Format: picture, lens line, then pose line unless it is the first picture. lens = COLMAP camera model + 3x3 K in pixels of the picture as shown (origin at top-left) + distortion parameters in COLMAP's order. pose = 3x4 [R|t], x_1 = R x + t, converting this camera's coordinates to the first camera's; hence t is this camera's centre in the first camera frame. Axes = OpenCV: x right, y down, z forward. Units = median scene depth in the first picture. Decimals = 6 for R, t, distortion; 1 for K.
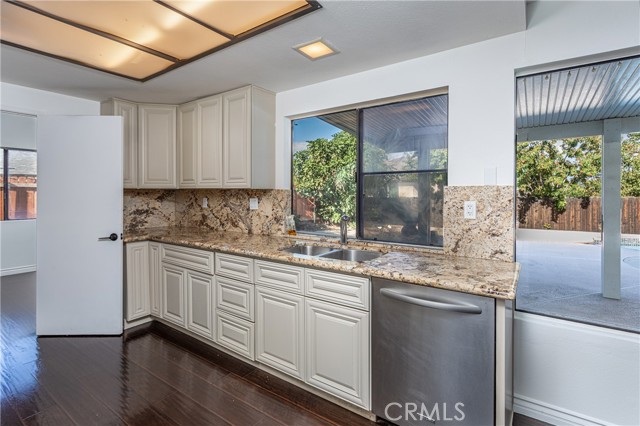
lens RADIAL K [[312.4, 0, 318.9], [0, 312.4, 191.7], [0, 0, 1]] dist [-0.000655, -0.000040]
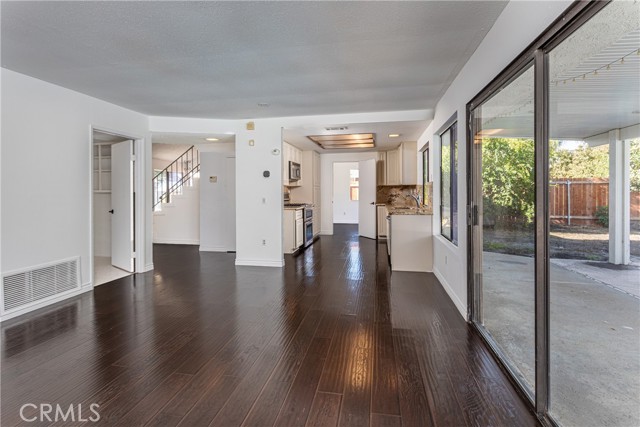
lens RADIAL K [[312.4, 0, 318.9], [0, 312.4, 192.2], [0, 0, 1]] dist [-0.000655, -0.000040]
pose [[0.409783, 0.003772, -0.912175, 1.575614], [0.009149, 0.999924, 0.008245, 0.019609], [0.912137, -0.011724, 0.409717, -0.541649]]
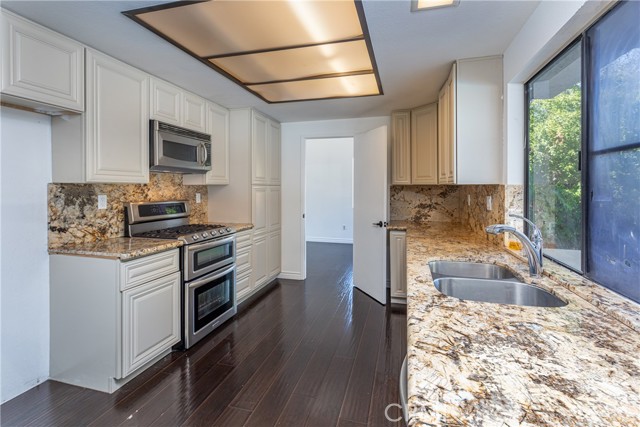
lens RADIAL K [[312.4, 0, 318.9], [0, 312.4, 192.2], [0, 0, 1]] dist [-0.000655, -0.000040]
pose [[0.338712, 0.012801, -0.940803, 0.410279], [0.000993, 0.999902, 0.013963, -0.000606], [0.940889, -0.005664, 0.338666, 0.324467]]
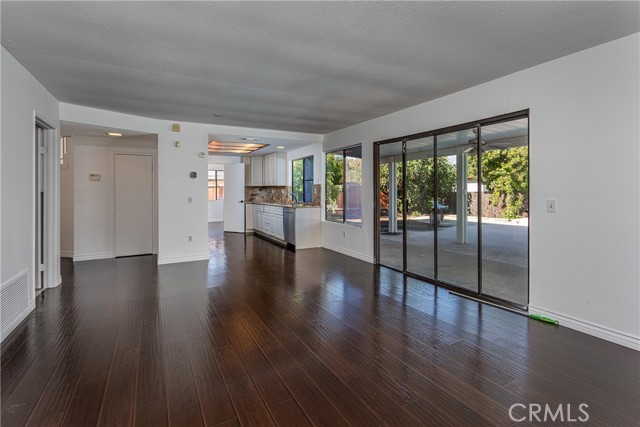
lens RADIAL K [[312.4, 0, 318.9], [0, 312.4, 192.2], [0, 0, 1]] dist [-0.000655, -0.000040]
pose [[0.894078, 0.004112, -0.447892, 1.378358], [0.001929, 0.999913, 0.013030, 0.010862], [0.447907, -0.012514, 0.893993, -1.403945]]
